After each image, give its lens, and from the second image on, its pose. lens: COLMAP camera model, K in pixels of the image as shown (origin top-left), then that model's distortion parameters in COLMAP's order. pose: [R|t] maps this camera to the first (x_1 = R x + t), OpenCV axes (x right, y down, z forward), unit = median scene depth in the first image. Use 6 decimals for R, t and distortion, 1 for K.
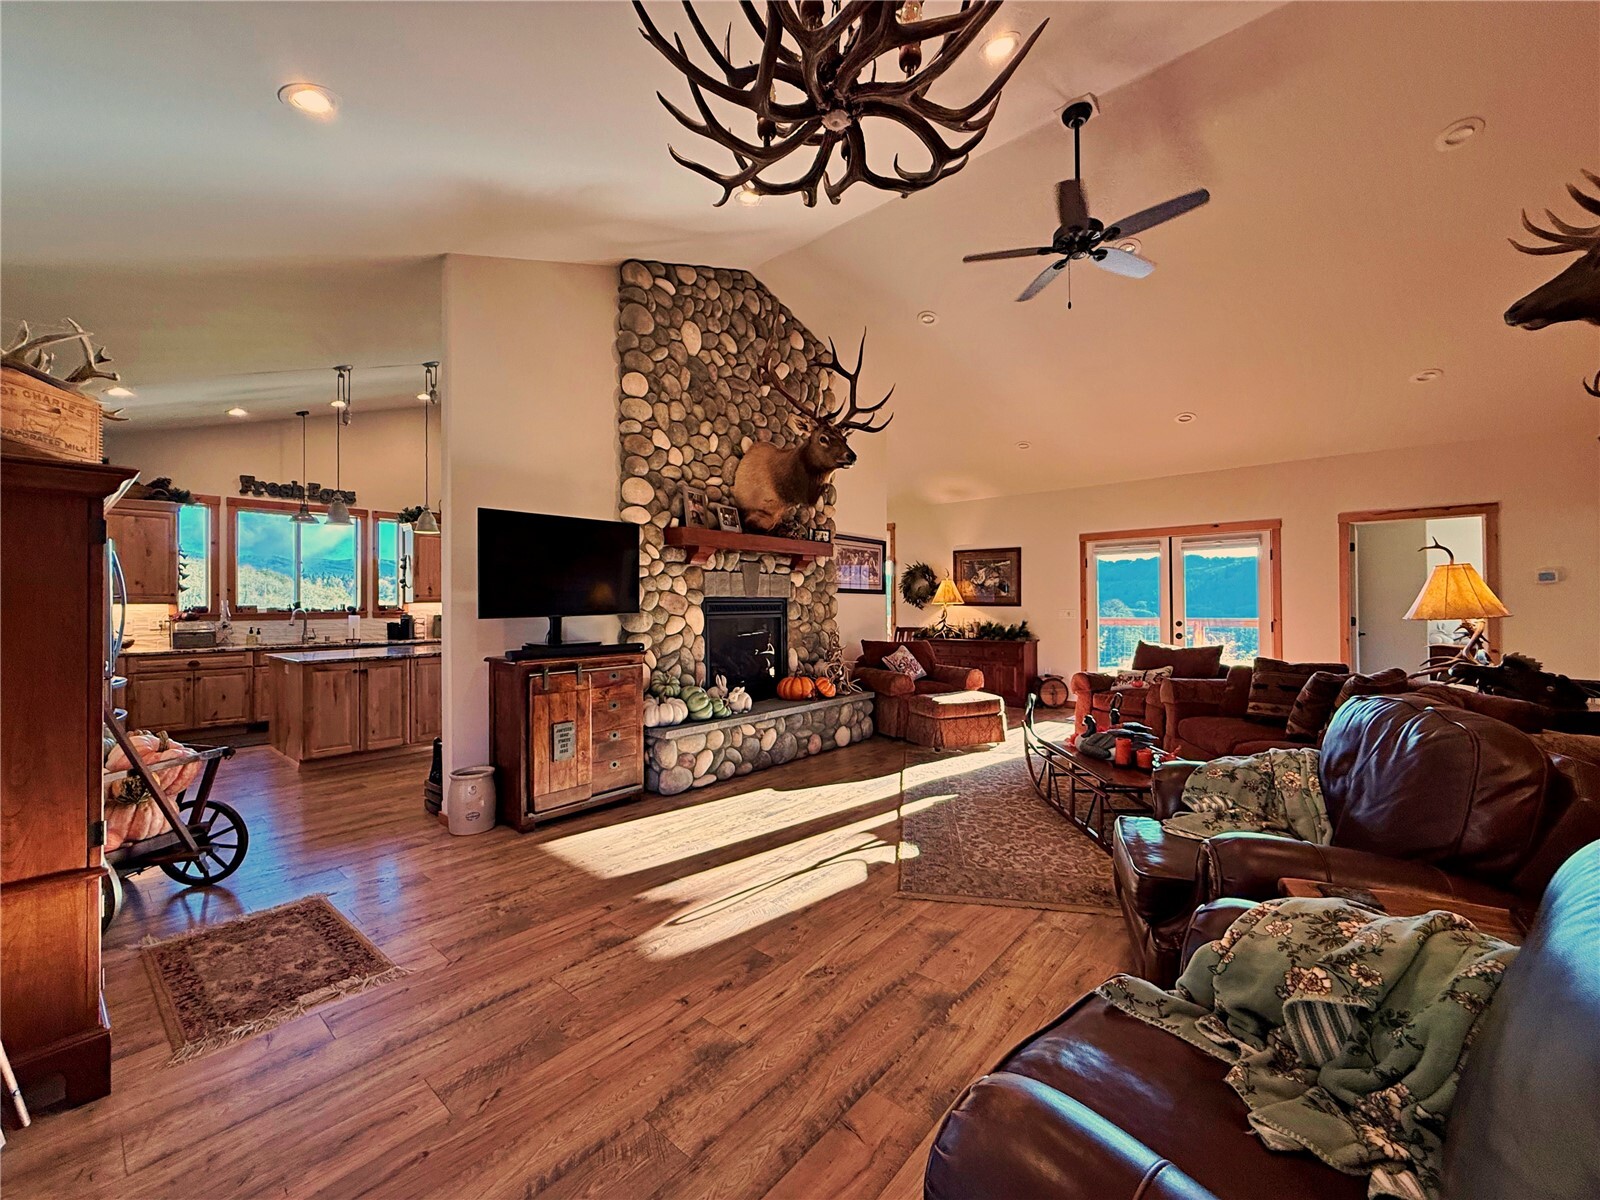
lens RADIAL K [[637.3, 0, 796.0], [0, 637.3, 598.4], [0, 0, 1]] dist [-0.000212, 0.000007]
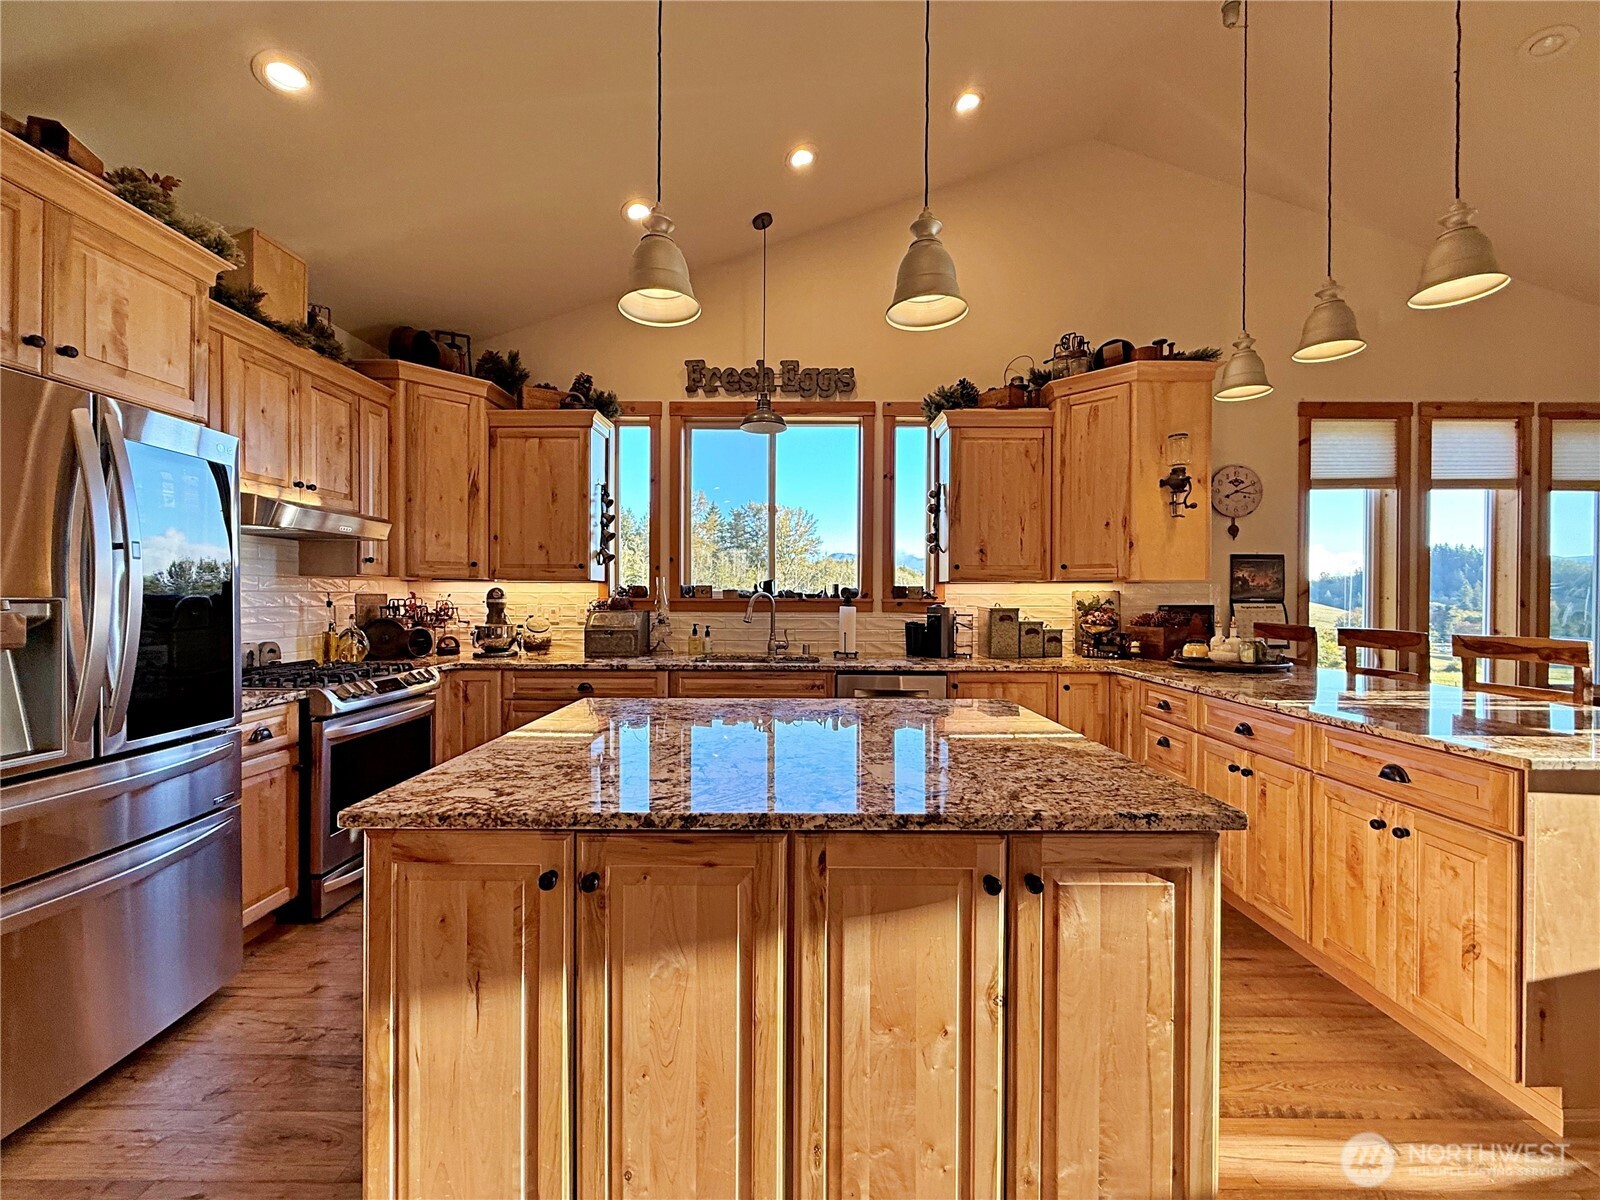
lens RADIAL K [[637.3, 0, 797.6], [0, 637.3, 597.0], [0, 0, 1]] dist [-0.000212, 0.000007]
pose [[0.652470, 0.007181, -0.757780, -0.349007], [0.000475, 0.999951, 0.009885, 0.015340], [0.757814, -0.006809, 0.652435, 0.668523]]
